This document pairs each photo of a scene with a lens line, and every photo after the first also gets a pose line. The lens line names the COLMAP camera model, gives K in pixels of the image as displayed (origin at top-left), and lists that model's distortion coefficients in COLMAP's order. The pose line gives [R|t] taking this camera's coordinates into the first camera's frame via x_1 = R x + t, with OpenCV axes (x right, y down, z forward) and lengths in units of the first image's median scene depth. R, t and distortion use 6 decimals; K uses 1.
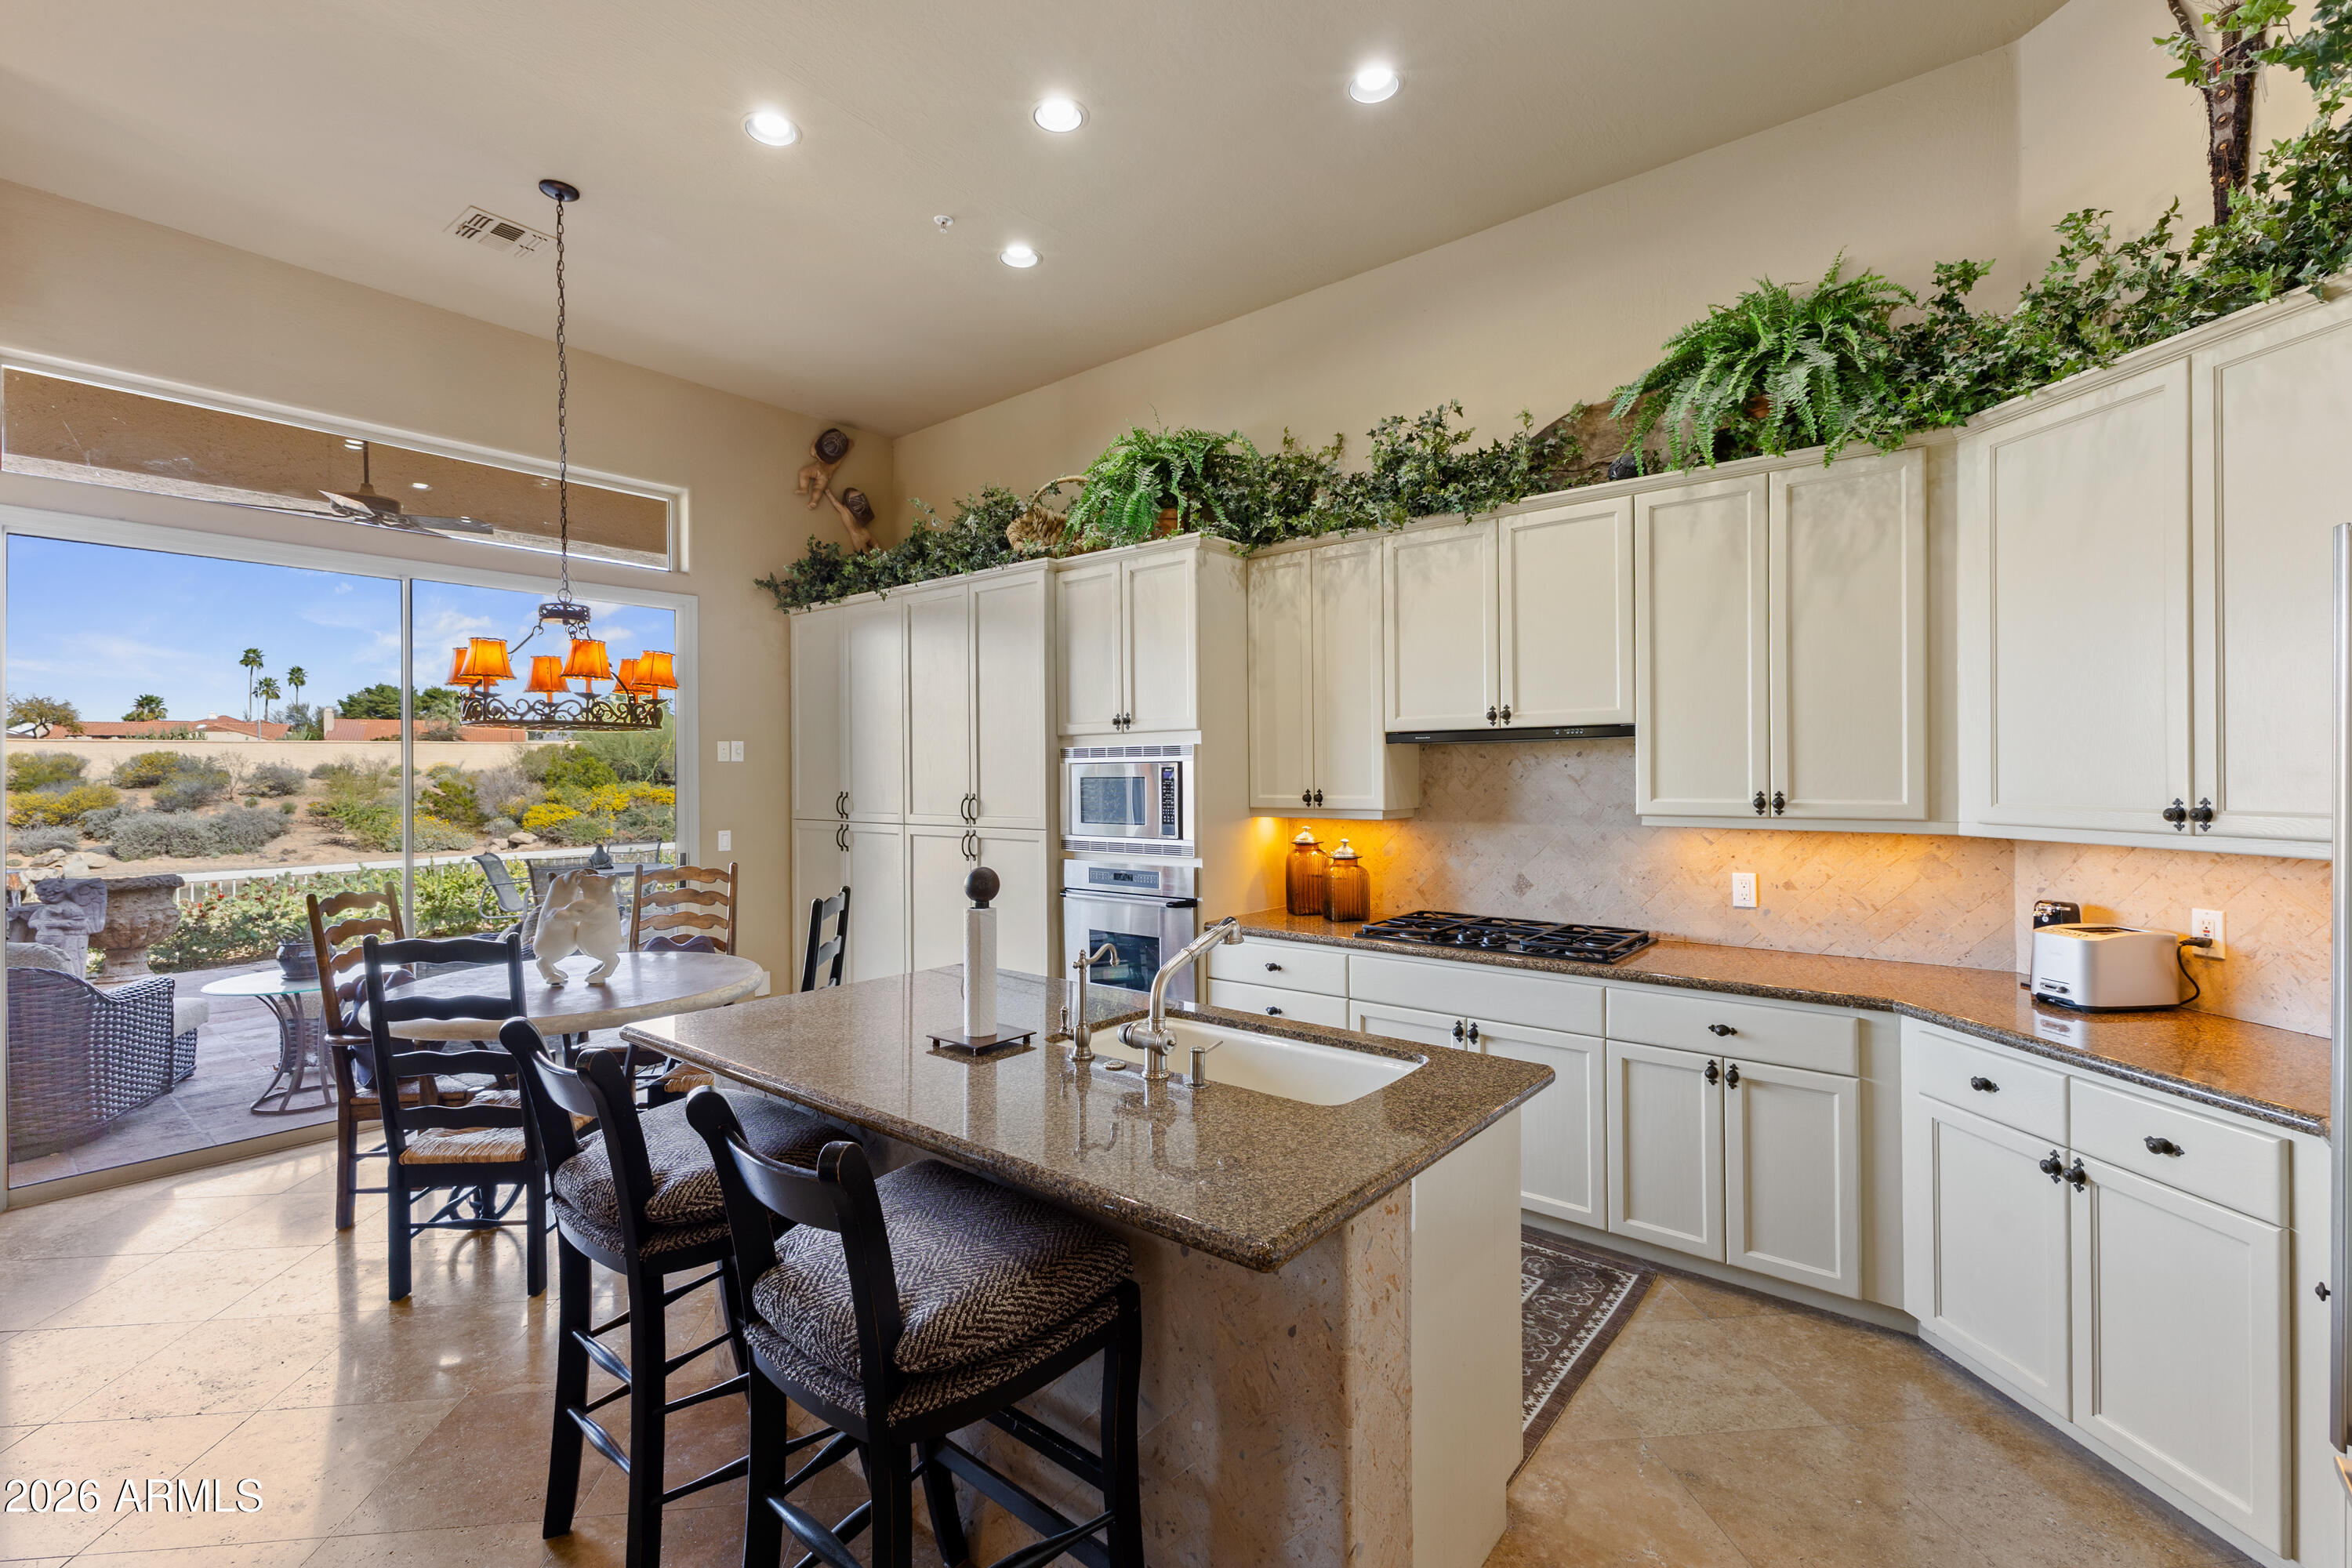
lens RADIAL K [[1025.1, 0, 1172.8], [0, 1025.1, 769.1], [0, 0, 1]] dist [0.004062, -0.000438]
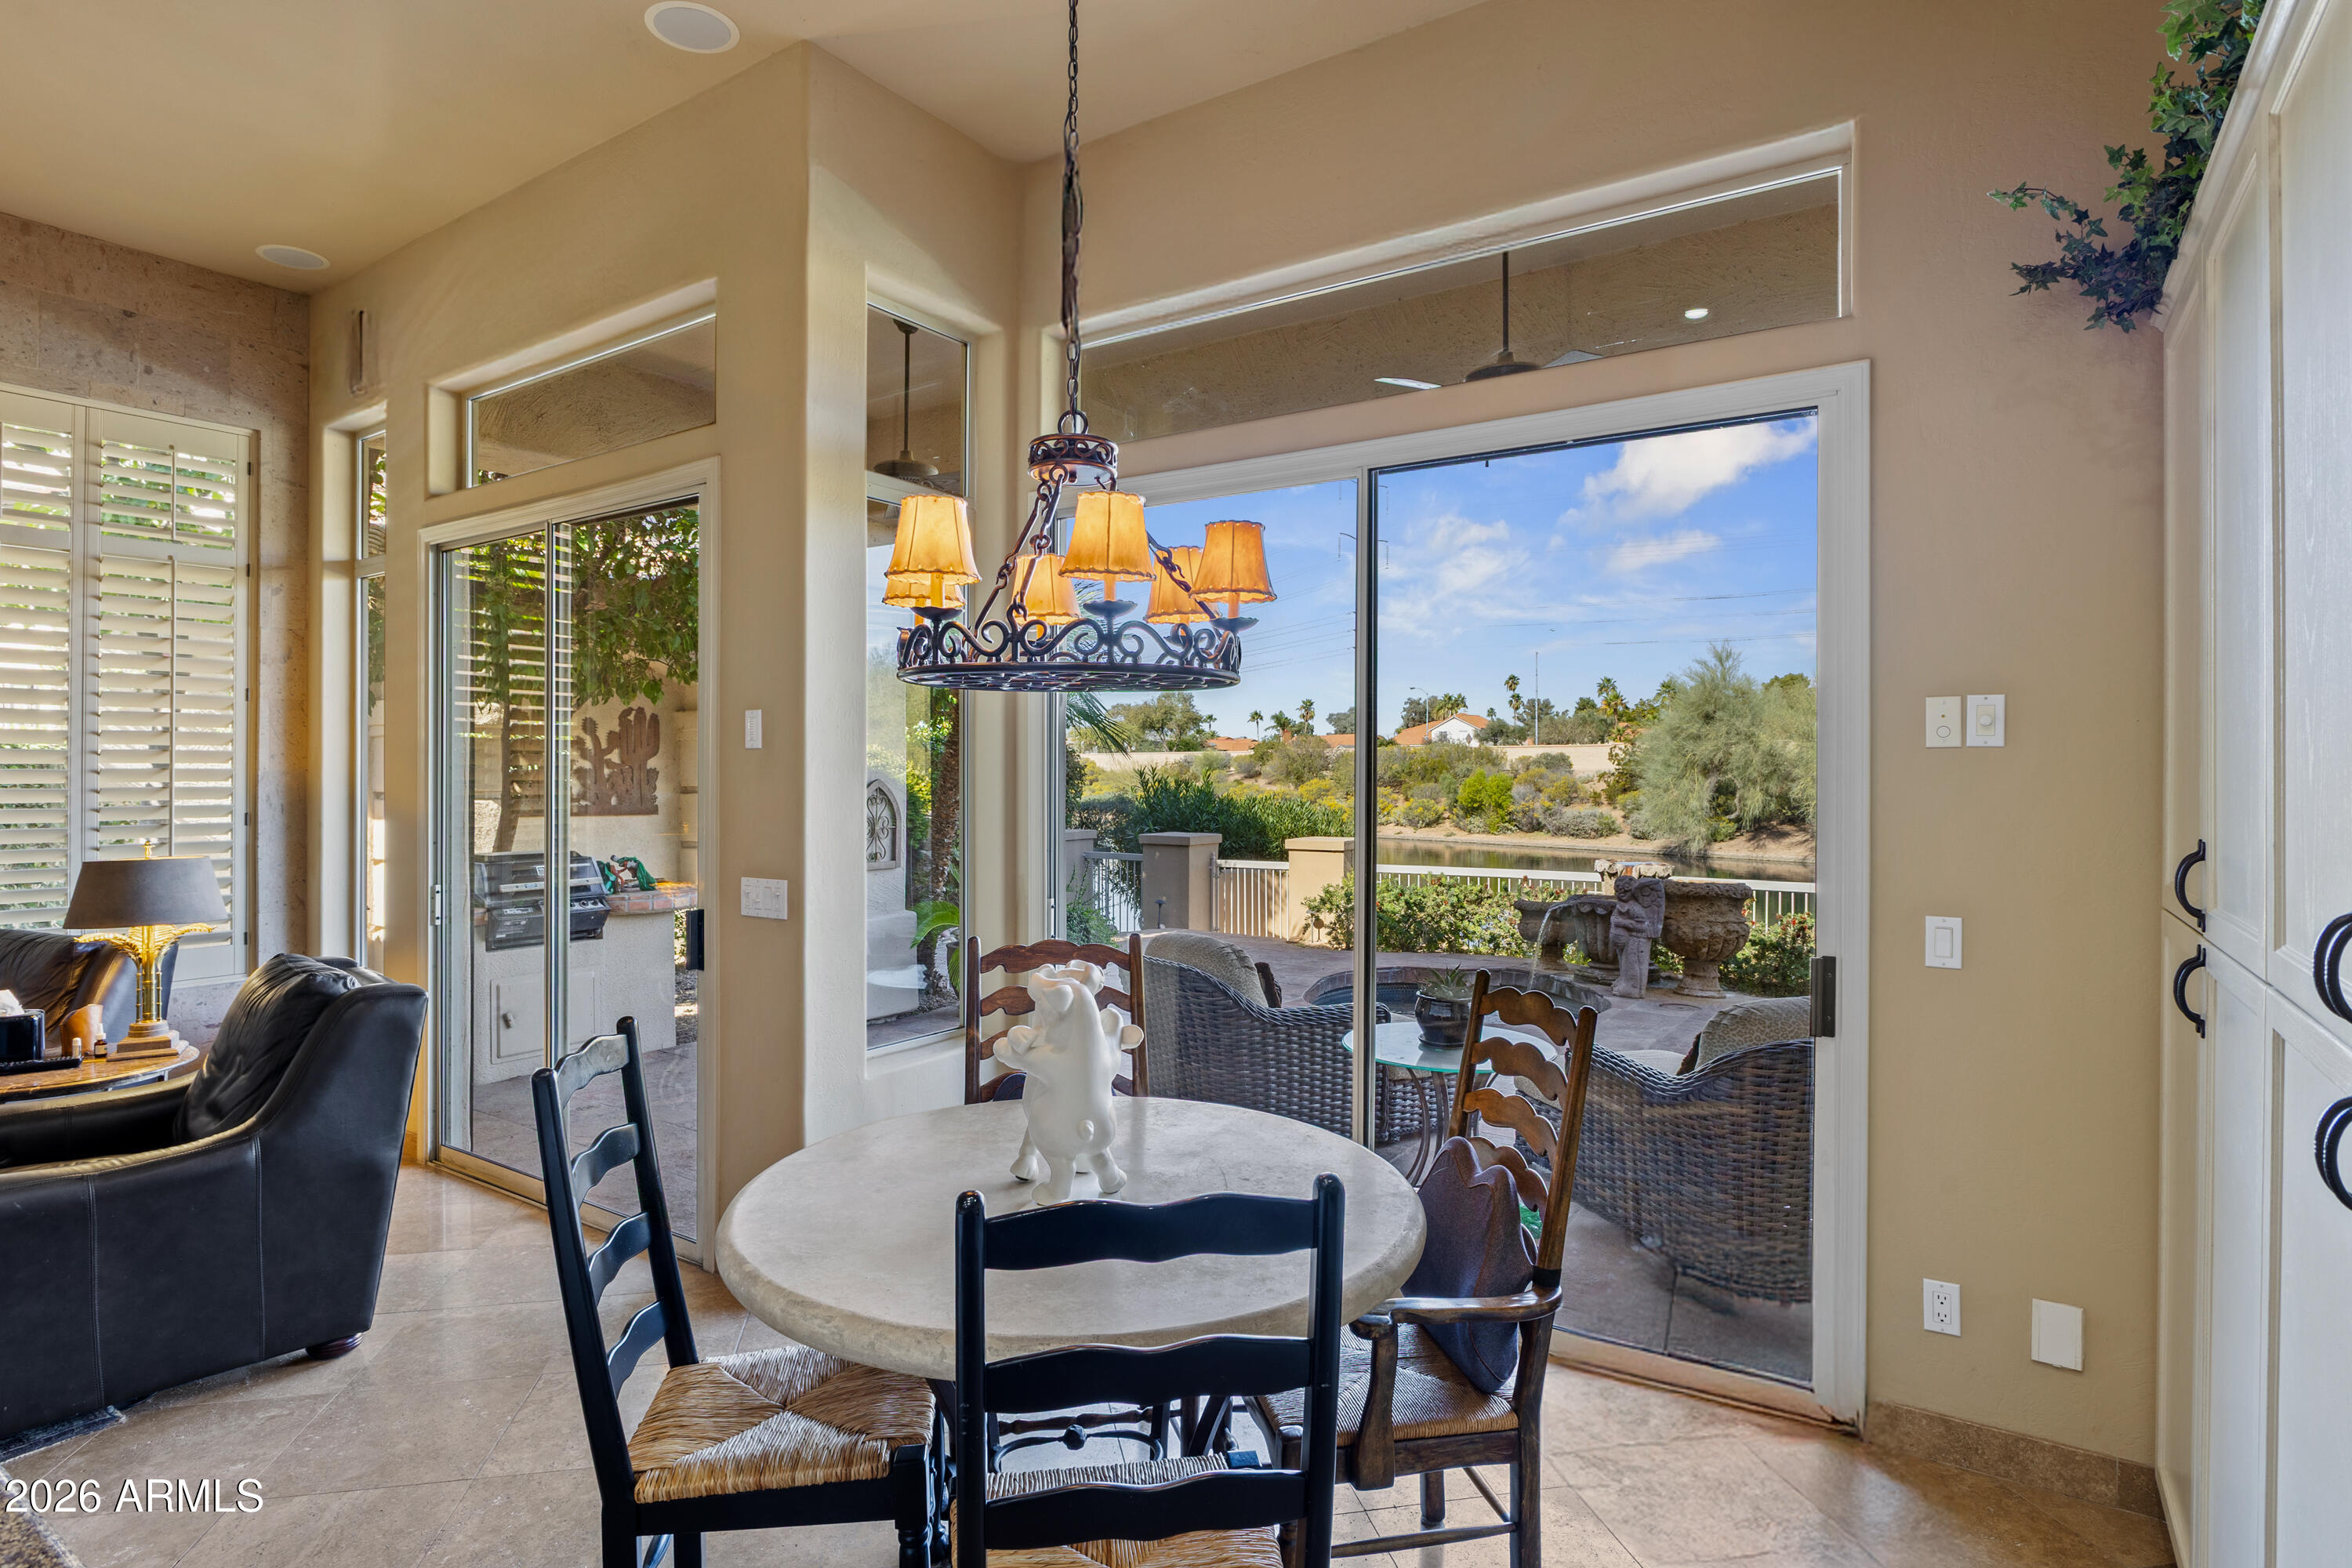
lens RADIAL K [[1204.8, 0, 1176.8], [0, 1204.8, 771.7], [0, 0, 1]] dist [-0.002052, -0.008386]
pose [[0.082380, 0.008489, -0.996565, 0.017170], [-0.001981, 0.999963, 0.008354, -0.001688], [0.996599, 0.001286, 0.082393, 0.846629]]
